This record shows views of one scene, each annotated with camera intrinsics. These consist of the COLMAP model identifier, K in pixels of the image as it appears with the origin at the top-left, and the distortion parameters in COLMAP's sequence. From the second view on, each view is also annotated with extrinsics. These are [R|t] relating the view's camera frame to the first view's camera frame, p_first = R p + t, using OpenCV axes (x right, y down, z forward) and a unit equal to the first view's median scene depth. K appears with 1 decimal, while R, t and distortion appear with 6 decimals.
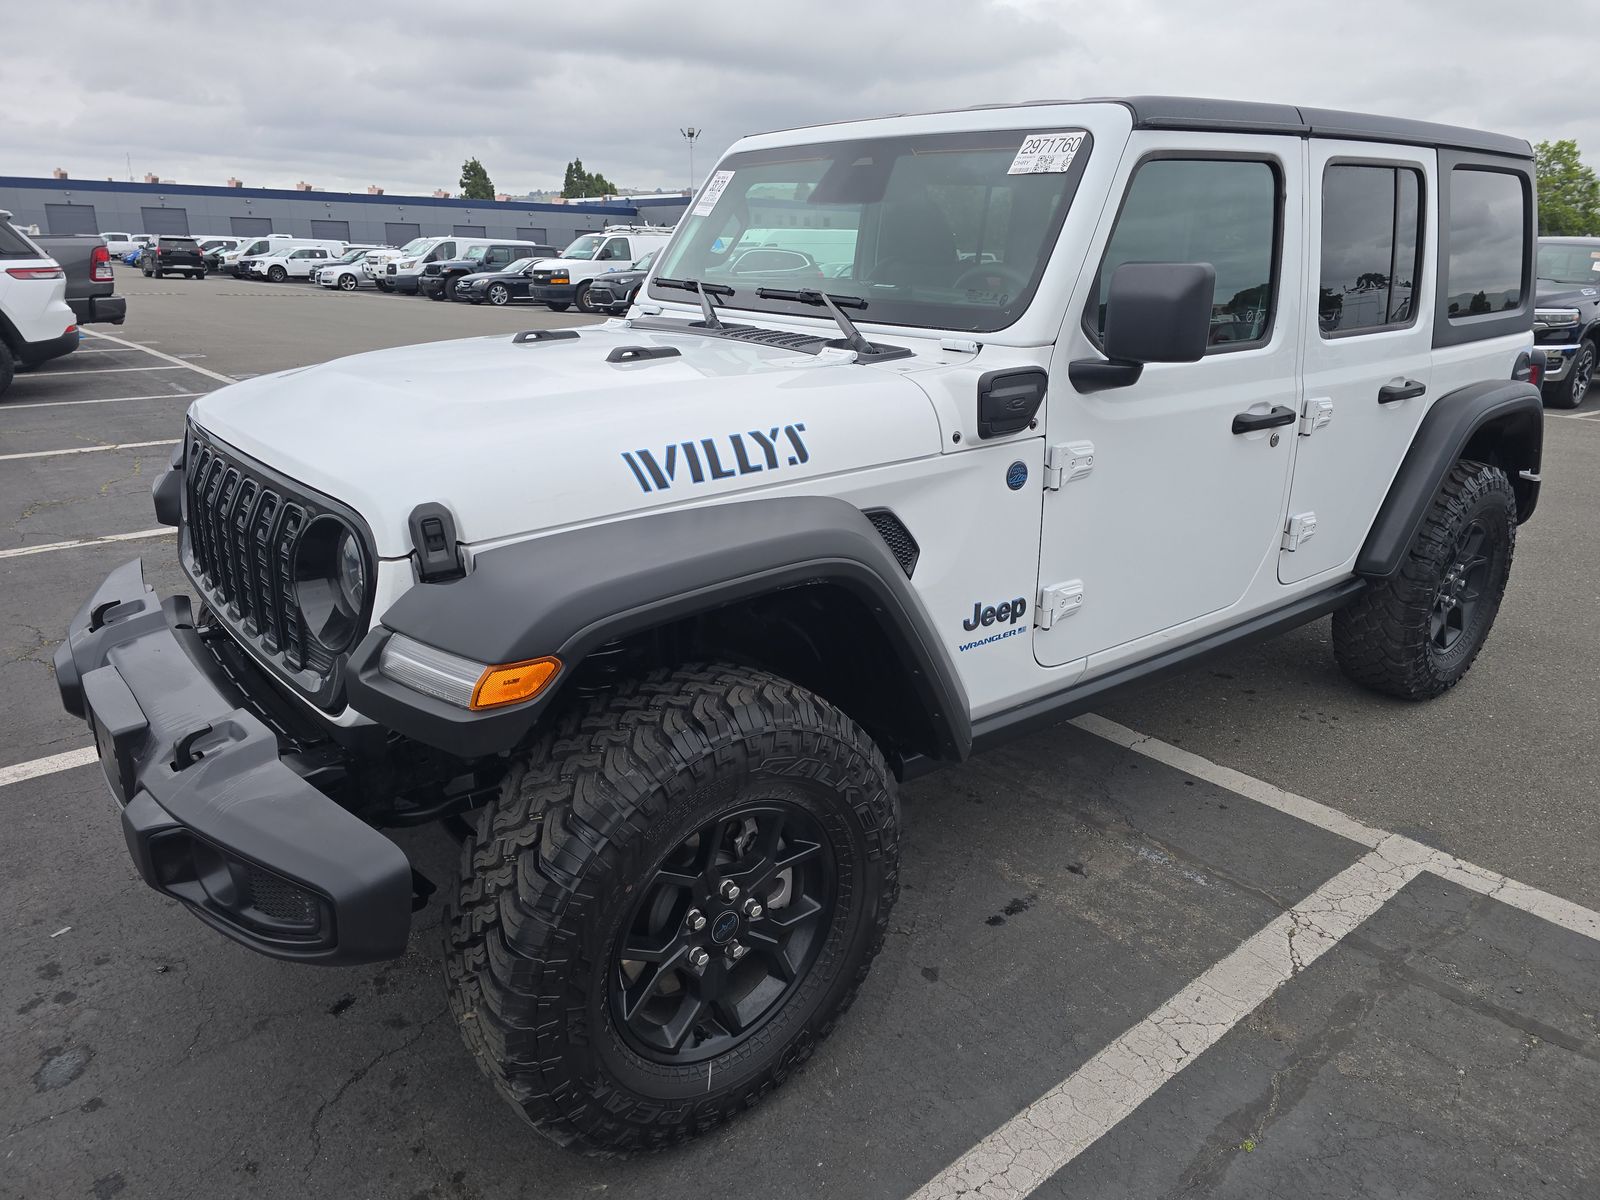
lens RADIAL K [[1098.2, 0, 808.3], [0, 1098.2, 599.7], [0, 0, 1]] dist [0.063421, -0.065110]
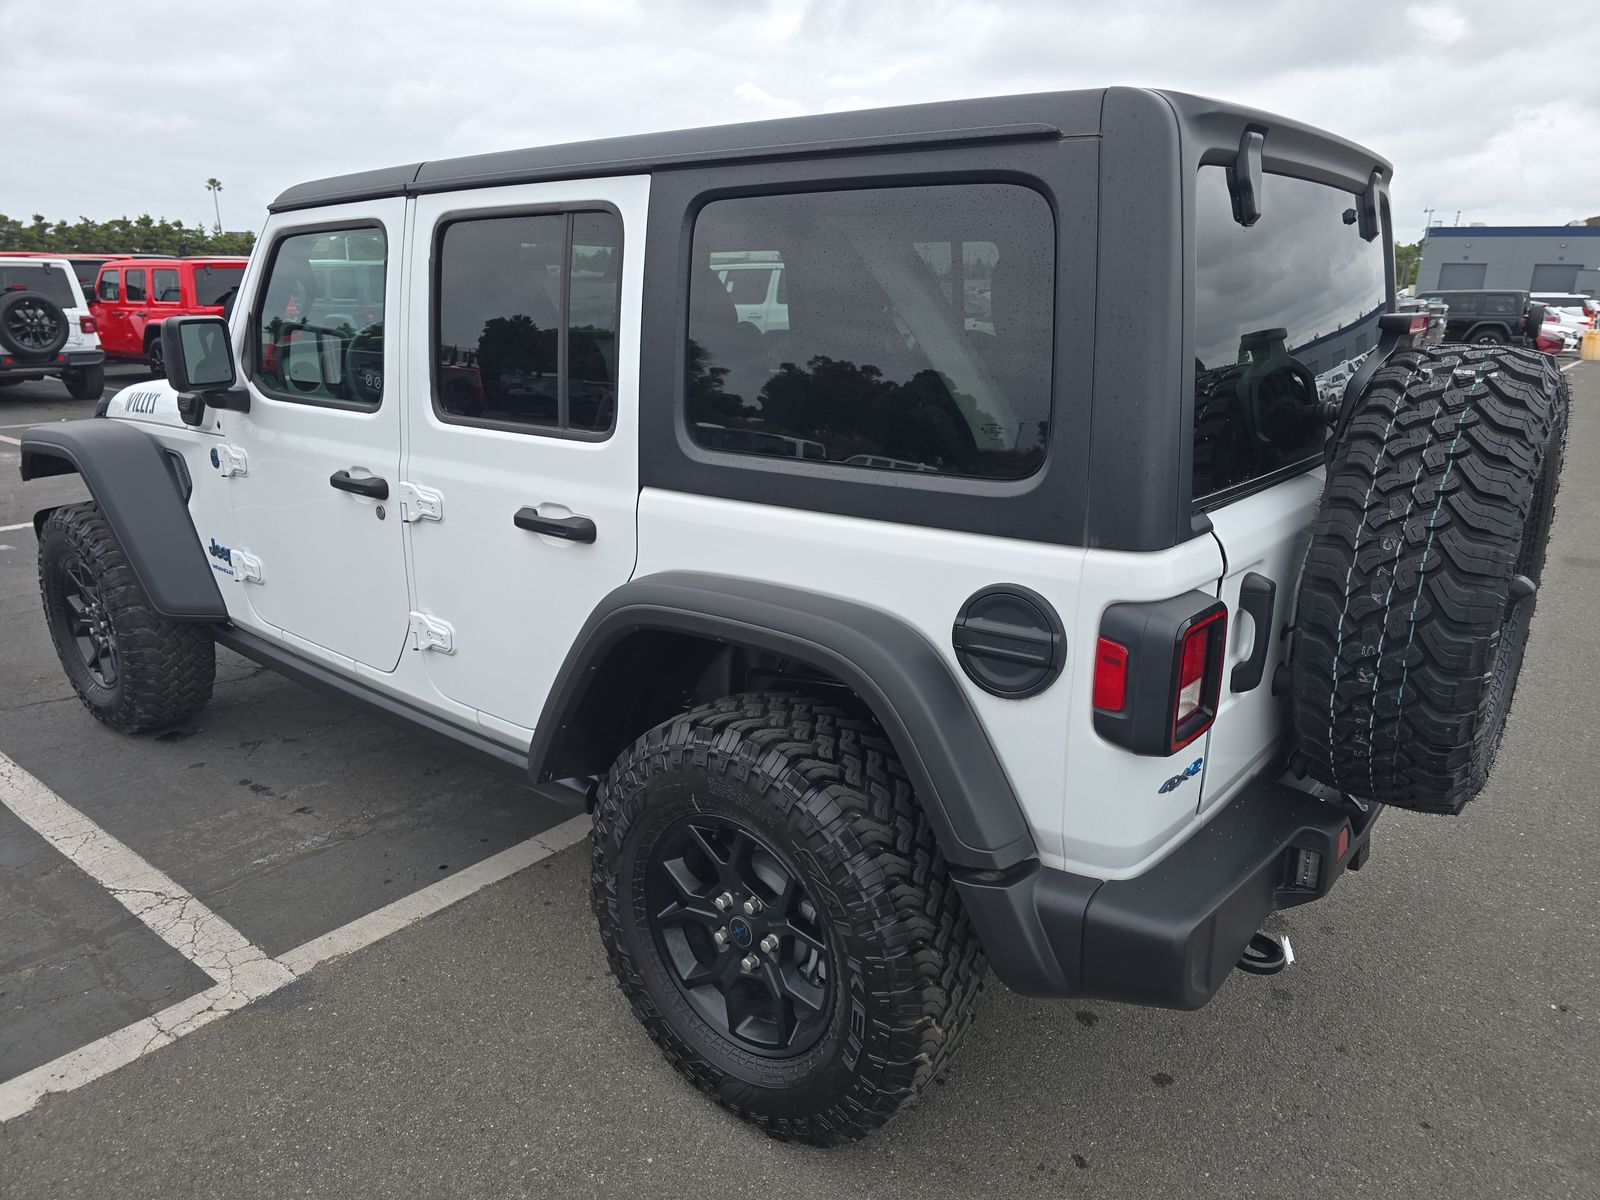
lens RADIAL K [[1098.2, 0, 808.3], [0, 1098.2, 599.7], [0, 0, 1]] dist [0.063421, -0.065110]
pose [[0.187523, 0.263645, -0.946217, 1.456918], [-0.319658, 0.927249, 0.195009, -0.390074], [0.928792, 0.265897, 0.258156, 1.155749]]
